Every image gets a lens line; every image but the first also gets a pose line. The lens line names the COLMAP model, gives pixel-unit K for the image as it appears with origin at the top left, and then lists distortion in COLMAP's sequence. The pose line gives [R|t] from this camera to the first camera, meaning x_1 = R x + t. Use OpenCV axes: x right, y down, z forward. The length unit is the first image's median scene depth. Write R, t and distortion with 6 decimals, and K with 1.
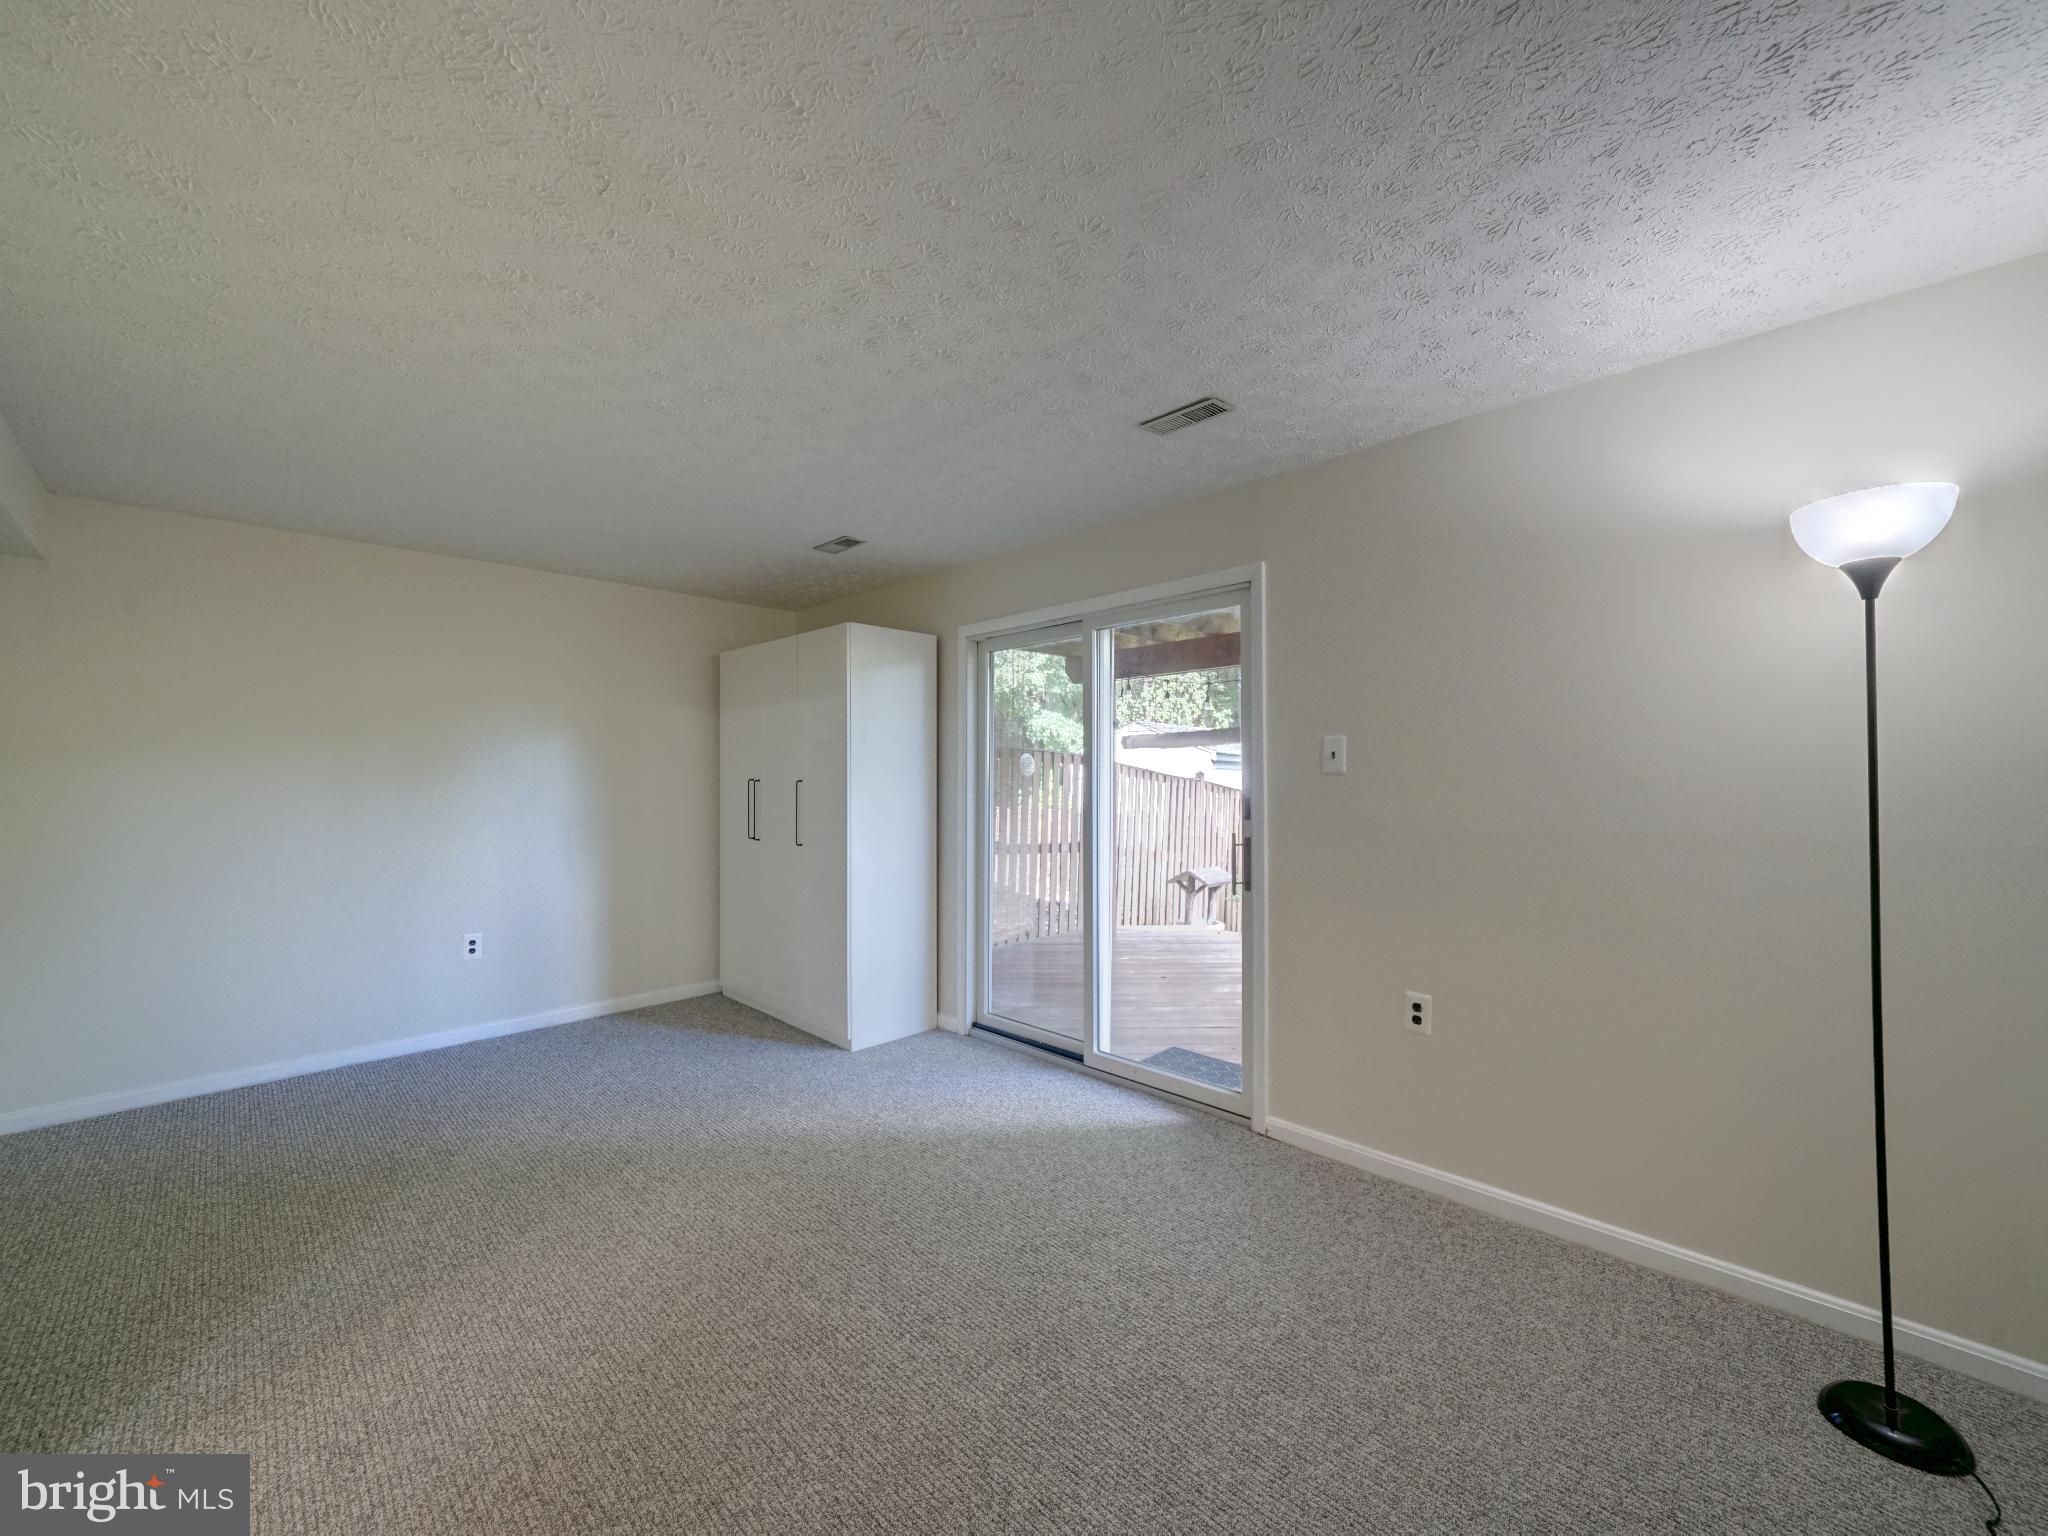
lens RADIAL K [[807.4, 0, 1018.3], [0, 807.4, 779.8], [0, 0, 1]] dist [-0.003578, -0.000195]
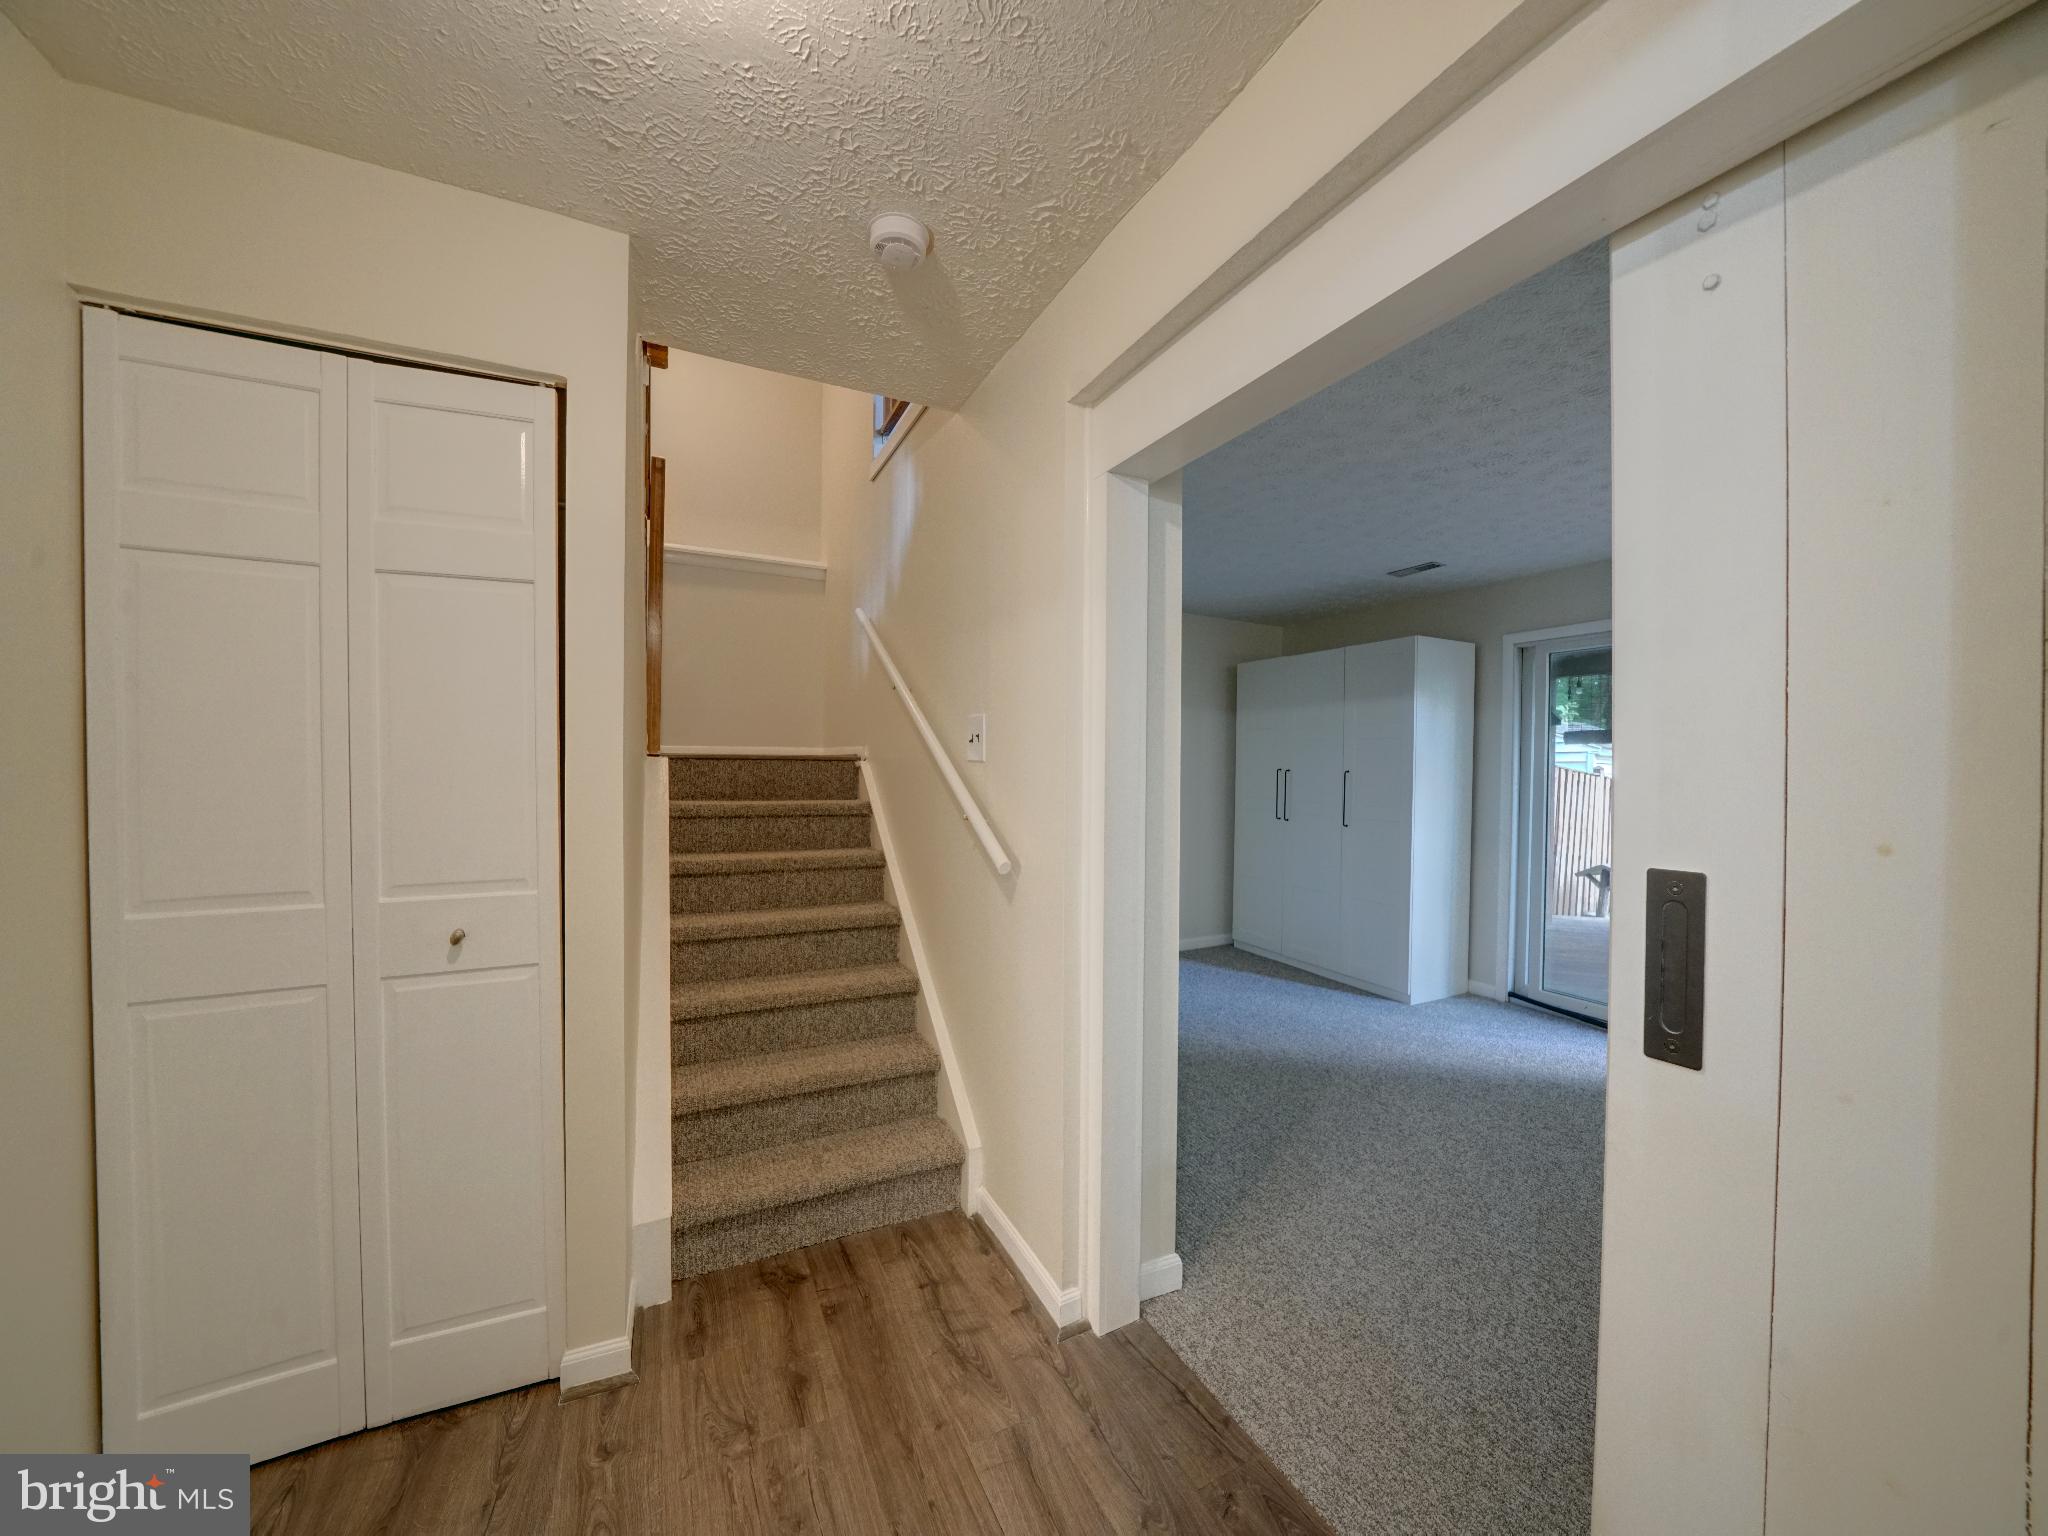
lens RADIAL K [[718.8, 0, 1009.2], [0, 718.8, 770.8], [0, 0, 1]] dist [-0.022400, 0.000693]
pose [[0.946087, 0.015844, -0.323525, -0.398186], [-0.014854, 0.999874, 0.005529, 0.001584], [0.323572, -0.000425, 0.946203, -0.148905]]
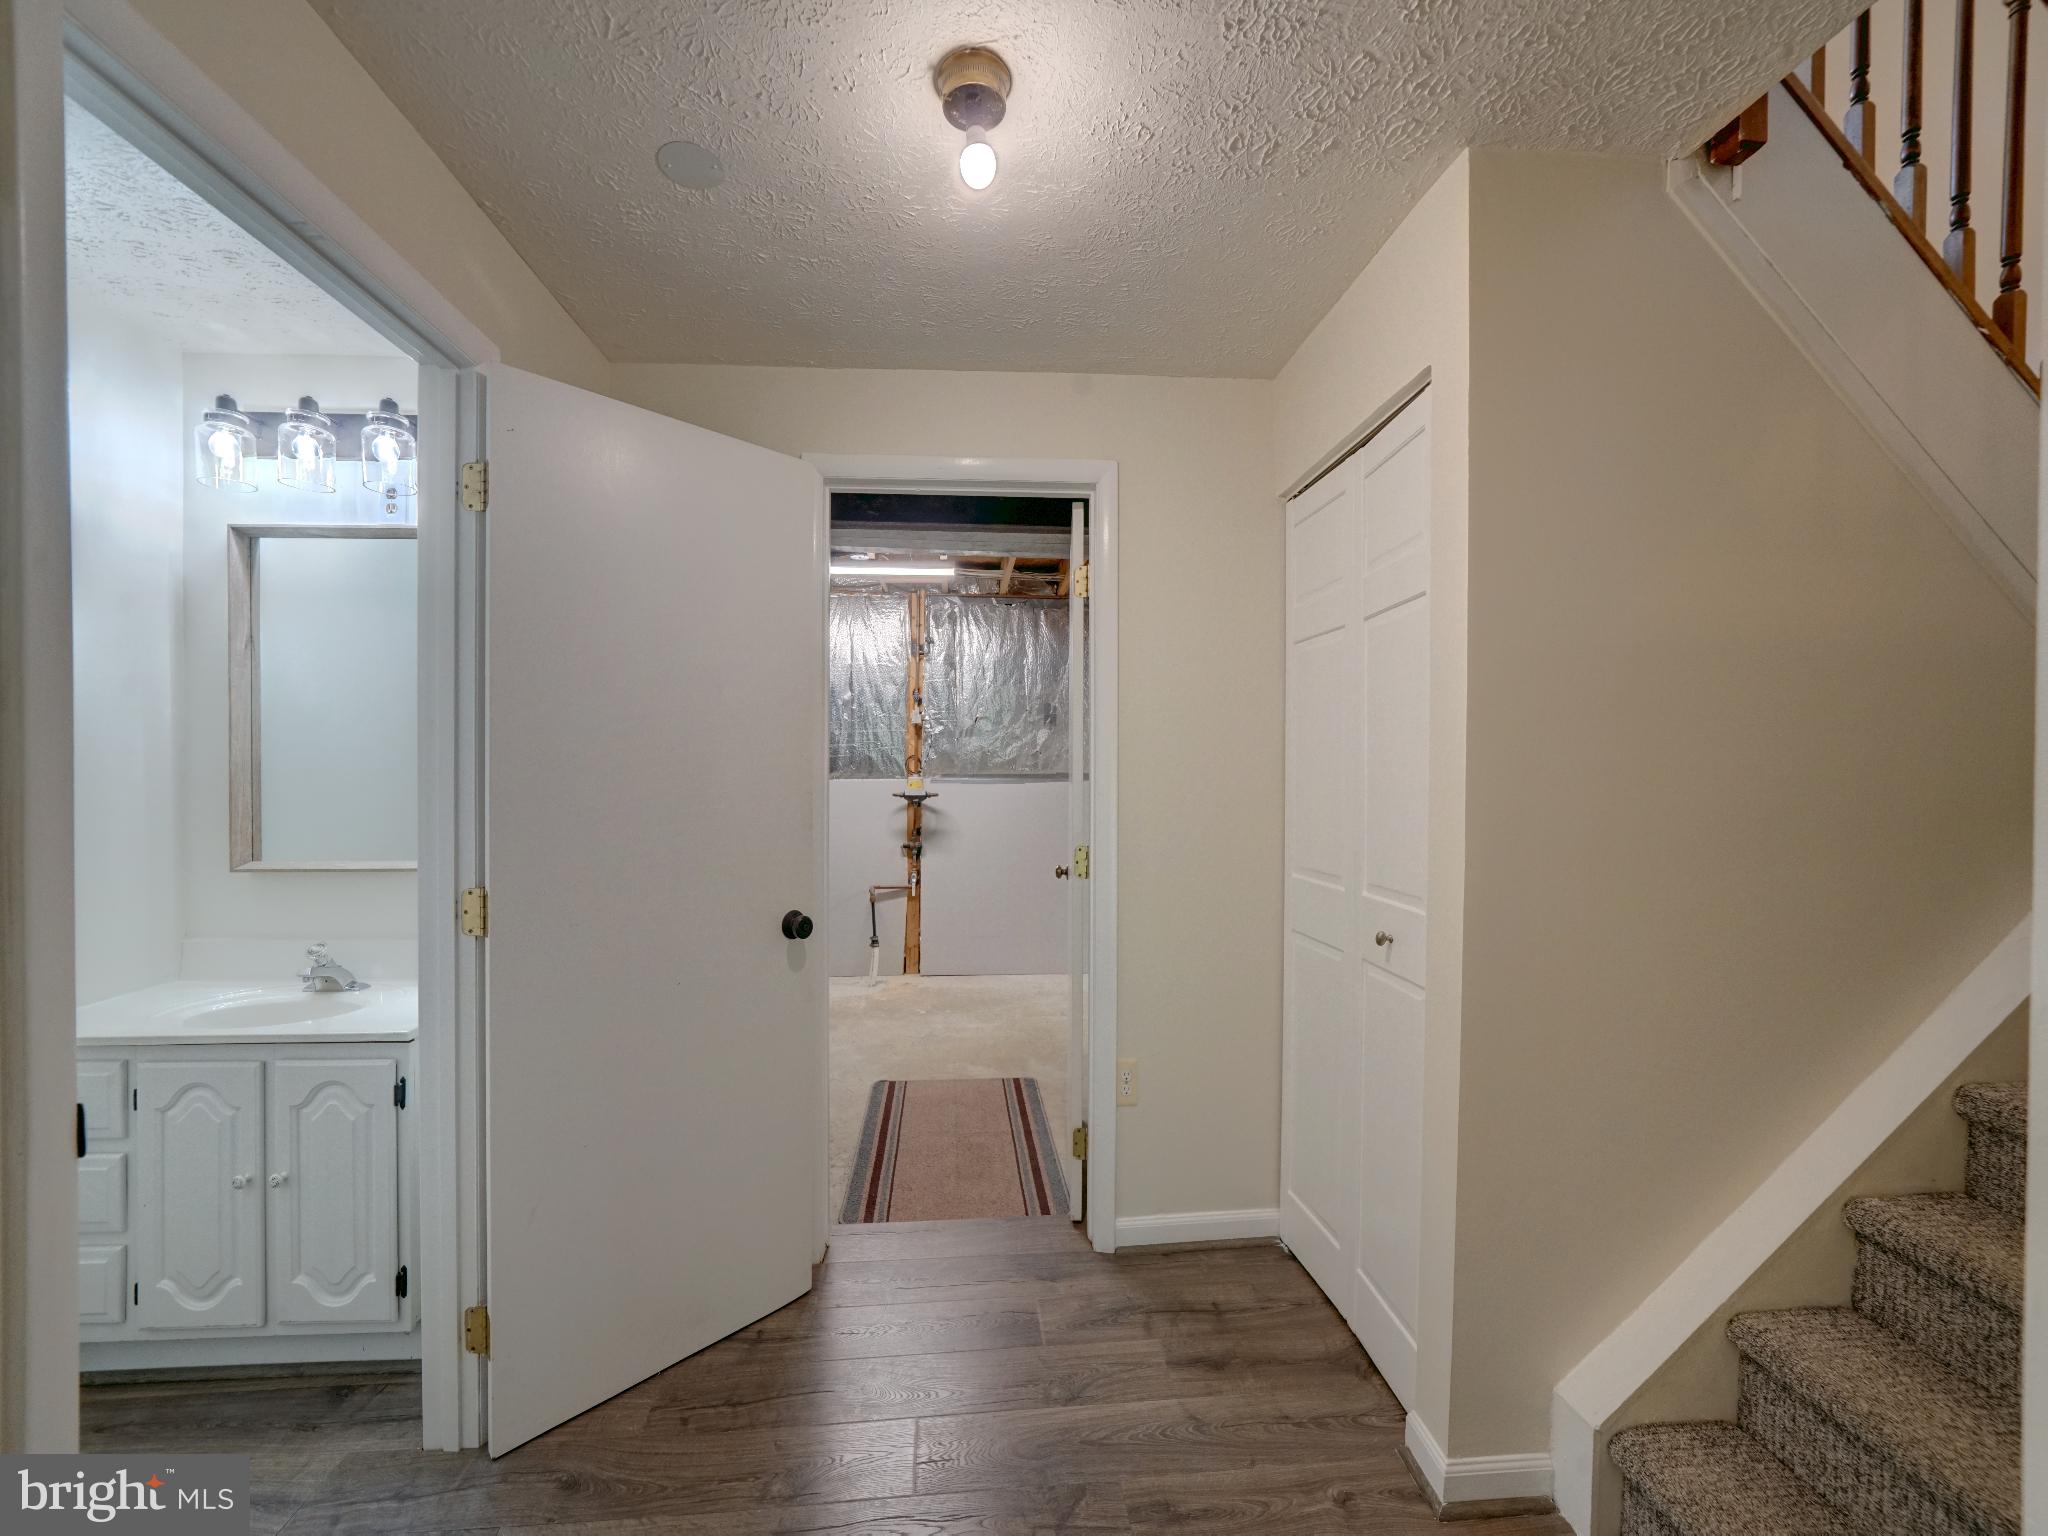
lens RADIAL K [[777.9, 0, 1005.2], [0, 777.9, 775.9], [0, 0, 1]] dist [-0.014351, 0.001453]
pose [[-0.651278, 0.011152, -0.758757, -0.323274], [-0.002405, 0.999857, 0.016760, -0.004219], [0.758836, 0.012740, -0.651158, 0.197944]]
